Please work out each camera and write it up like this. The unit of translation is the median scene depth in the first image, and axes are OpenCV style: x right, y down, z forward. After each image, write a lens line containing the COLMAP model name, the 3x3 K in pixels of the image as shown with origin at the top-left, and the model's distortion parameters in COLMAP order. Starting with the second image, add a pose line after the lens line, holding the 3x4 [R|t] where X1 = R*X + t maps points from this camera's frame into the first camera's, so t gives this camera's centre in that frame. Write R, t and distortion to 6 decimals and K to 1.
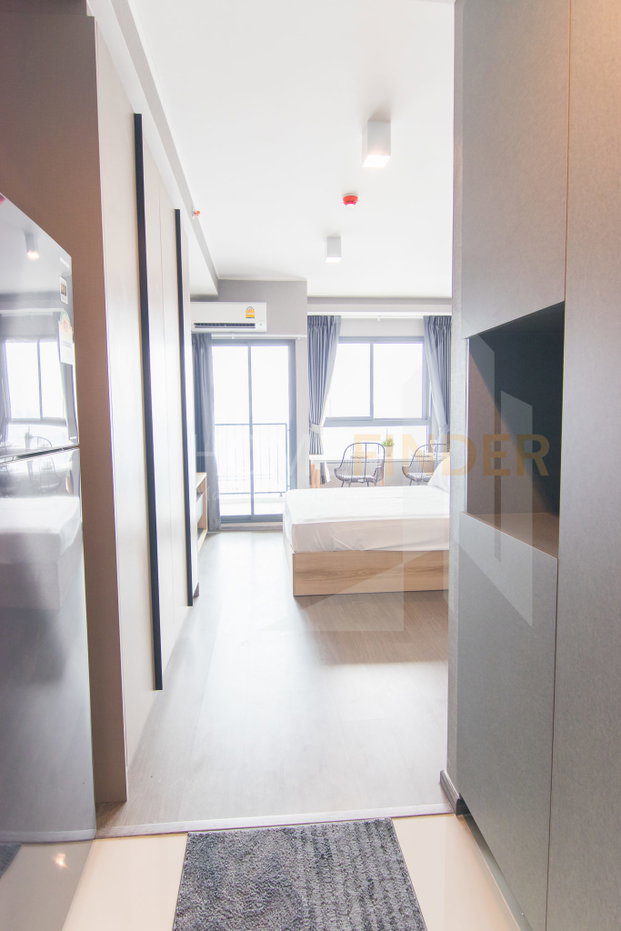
lens RADIAL K [[496.1, 0, 299.2], [0, 496.1, 453.9], [0, 0, 1]] dist [0.000988, -0.000022]
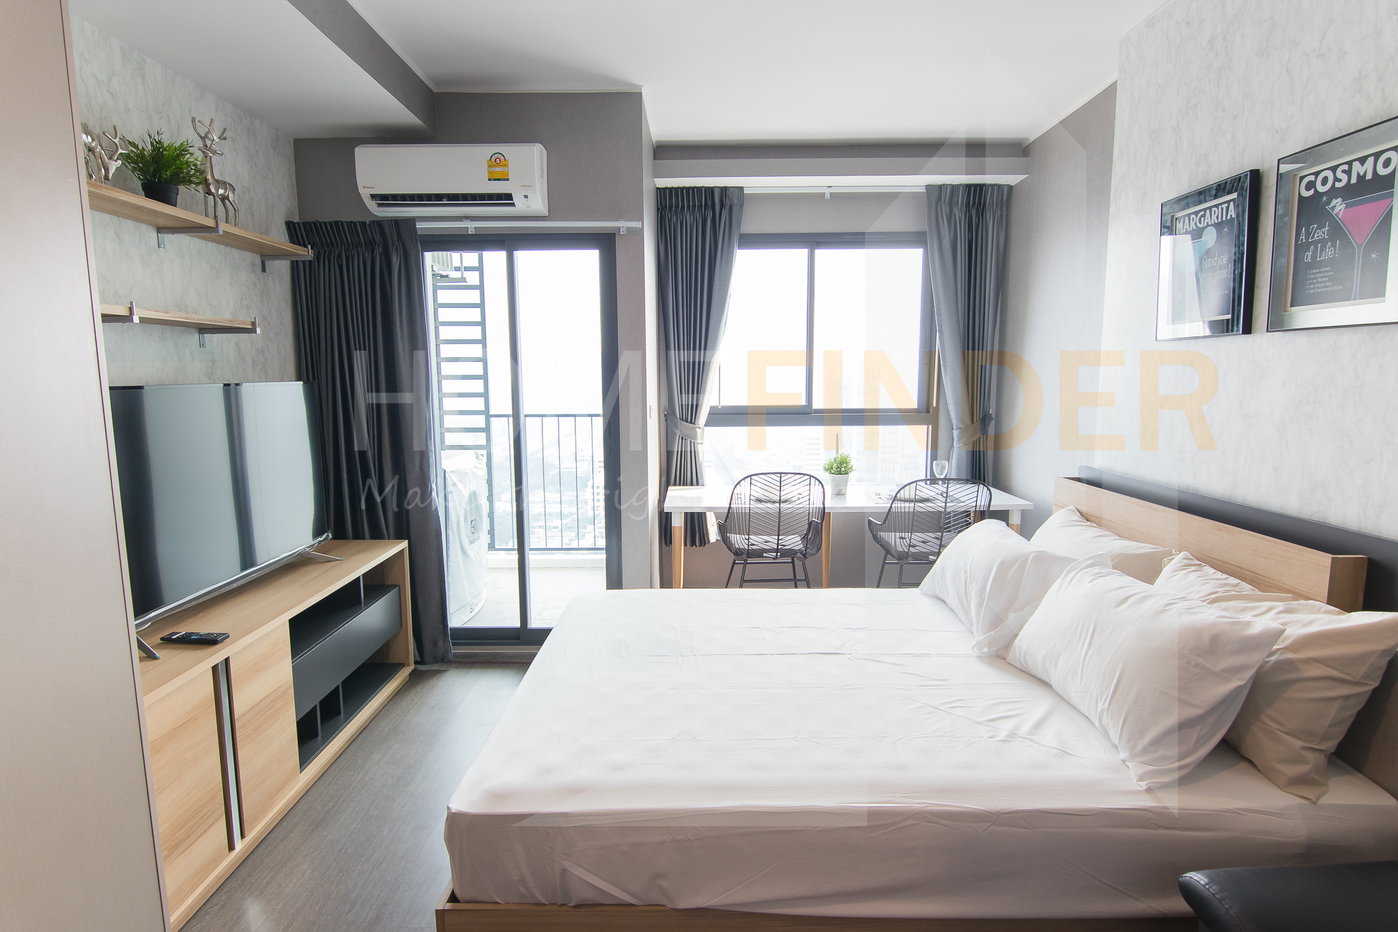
lens RADIAL K [[698.3, 0, 699.0], [0, 698.3, 466.0], [0, 0, 1]] dist [0.000812, -0.009250]
pose [[0.996675, 0.015539, -0.079989, 0.110027], [-0.011380, 0.998572, 0.052187, -0.059092], [0.080686, -0.051104, 0.995429, 0.374870]]
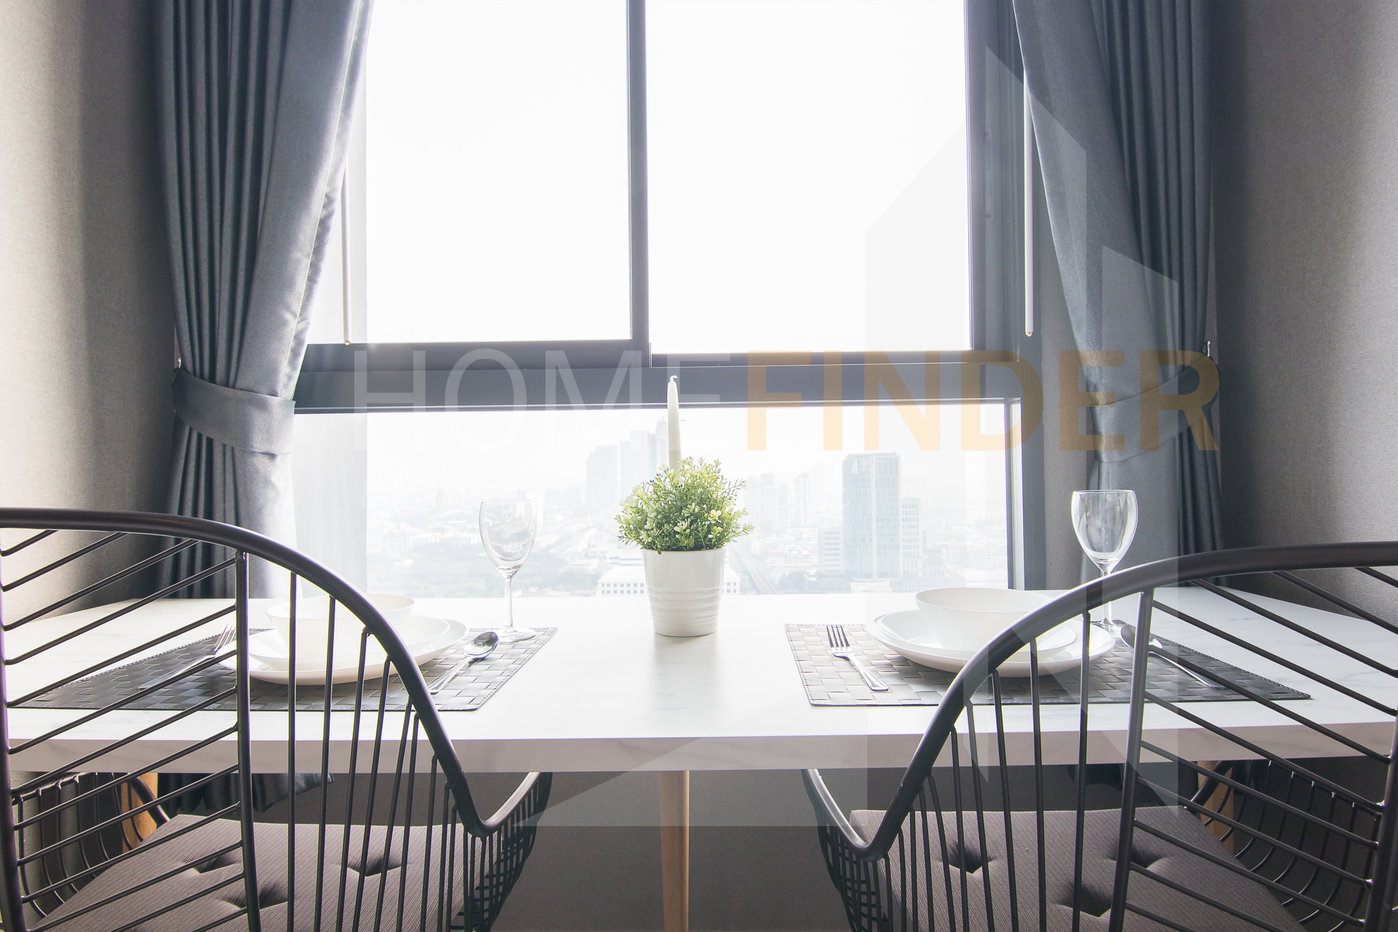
lens RADIAL K [[730.7, 0, 695.3], [0, 730.7, 458.5], [0, 0, 1]] dist [0.000534, -0.000176]
pose [[0.997310, -0.008655, -0.072788, 0.206993], [0.003223, 0.997222, -0.074417, -0.026514], [0.073230, 0.073982, 0.994567, 0.901222]]
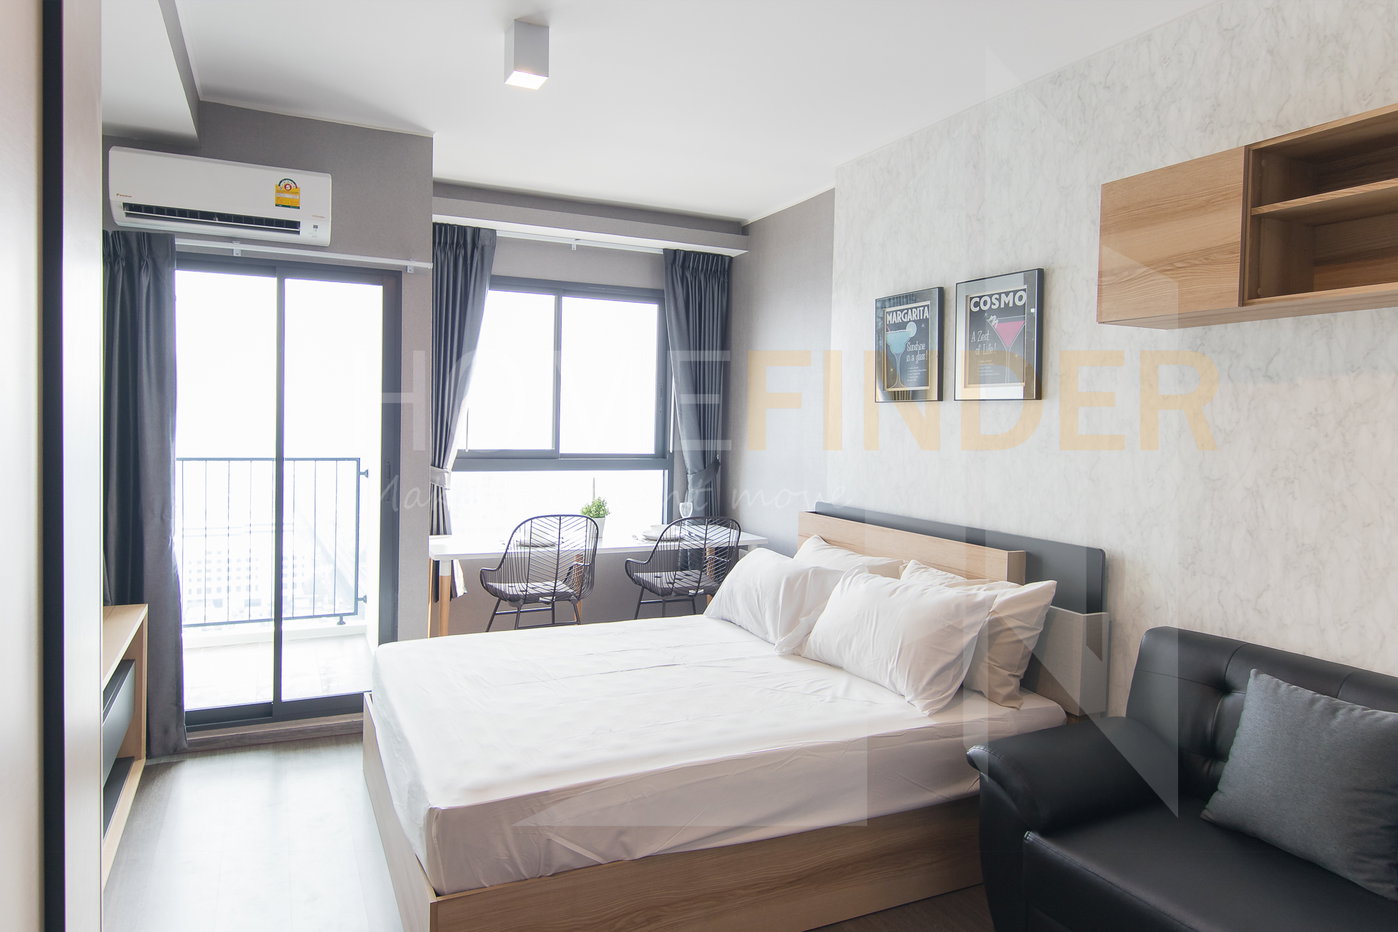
lens RADIAL K [[845.0, 0, 647.9], [0, 845.0, 444.5], [0, 0, 1]] dist [0.007661, -0.000912]
pose [[0.942170, 0.021177, 0.334465, -0.045392], [-0.005447, 0.998837, -0.047900, -0.049432], [-0.335091, 0.043308, 0.941190, 0.252426]]
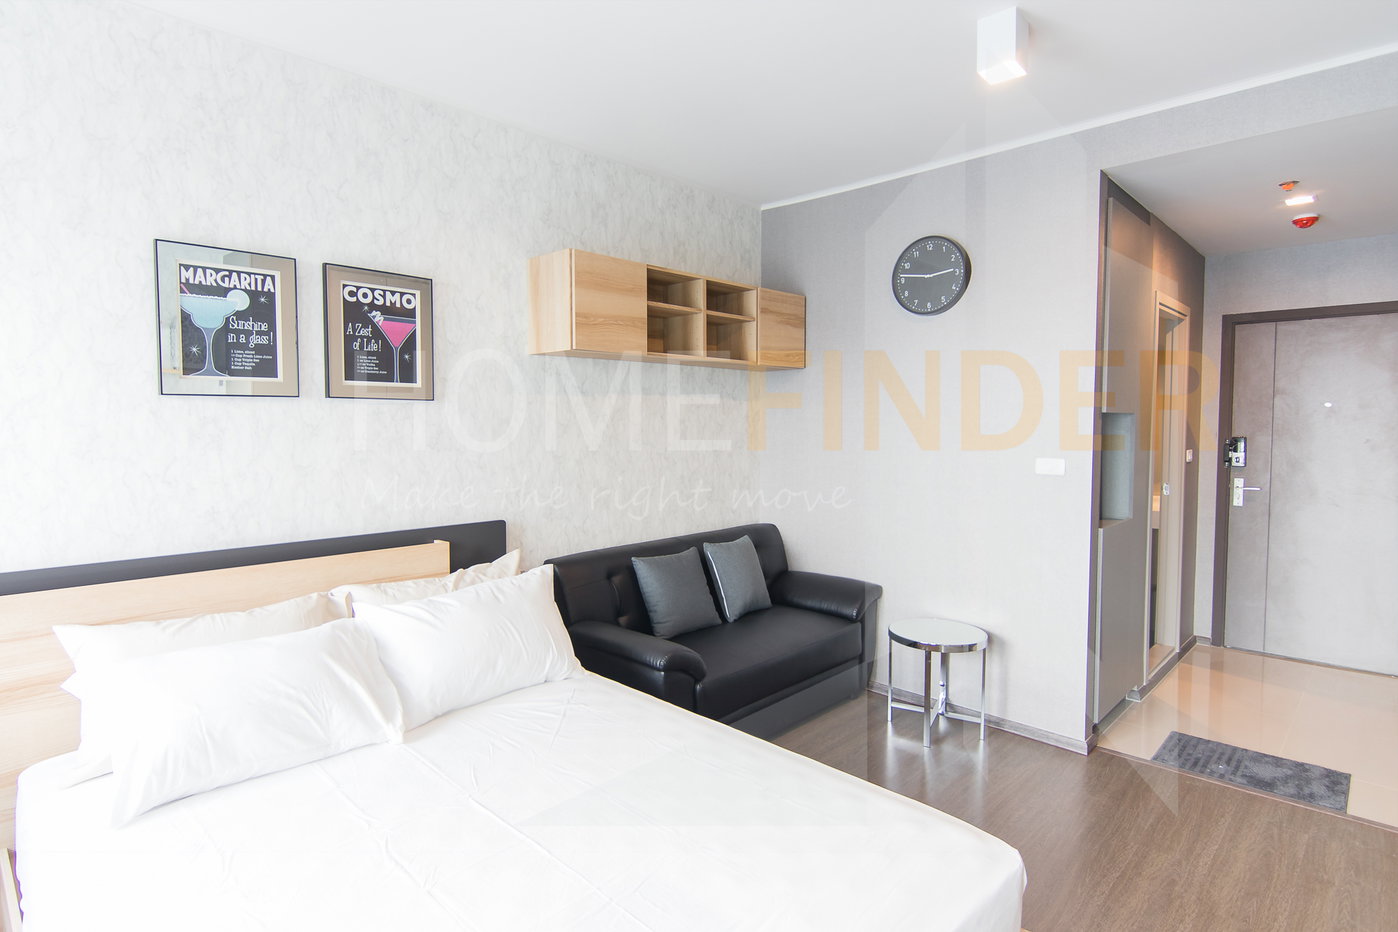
lens RADIAL K [[730.7, 0, 695.3], [0, 730.7, 458.5], [0, 0, 1]] dist [0.000534, -0.000176]
pose [[-0.664876, -0.023815, 0.746574, -0.134064], [0.067538, 0.993481, 0.091839, -0.100472], [-0.743894, 0.111484, -0.658934, 0.890869]]
